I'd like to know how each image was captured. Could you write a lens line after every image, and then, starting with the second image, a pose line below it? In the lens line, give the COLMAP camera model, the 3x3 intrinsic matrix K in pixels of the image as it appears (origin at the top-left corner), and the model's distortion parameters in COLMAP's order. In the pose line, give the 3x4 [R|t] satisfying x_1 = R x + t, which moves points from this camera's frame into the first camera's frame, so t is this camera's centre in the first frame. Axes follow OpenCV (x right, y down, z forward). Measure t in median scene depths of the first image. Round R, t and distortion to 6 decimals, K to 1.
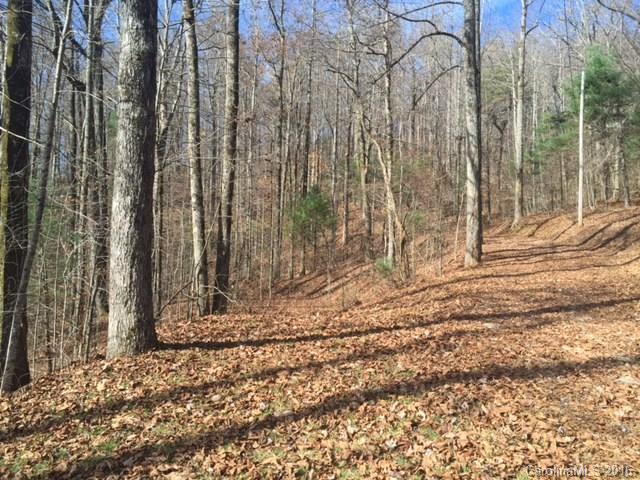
lens RADIAL K [[541.4, 0, 329.1], [0, 541.4, 232.3], [0, 0, 1]] dist [0.083097, -0.110343]
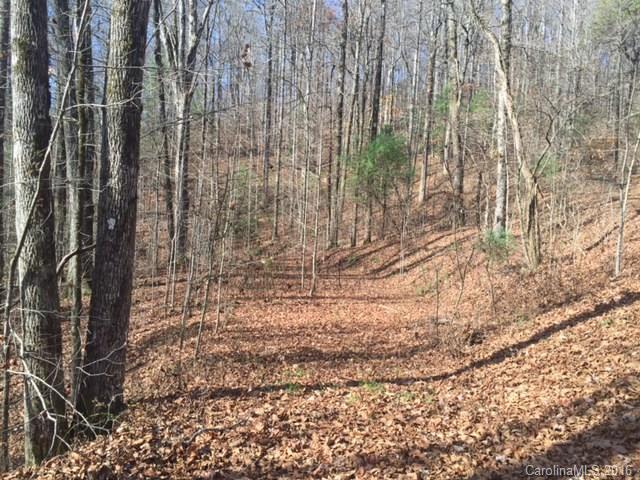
lens RADIAL K [[541.4, 0, 322.8], [0, 541.4, 242.3], [0, 0, 1]] dist [0.083097, -0.110343]
pose [[0.990007, 0.033443, -0.136995, -0.033763], [-0.020264, 0.995128, 0.096491, 0.026122], [0.139554, -0.092751, 0.985861, 1.332672]]
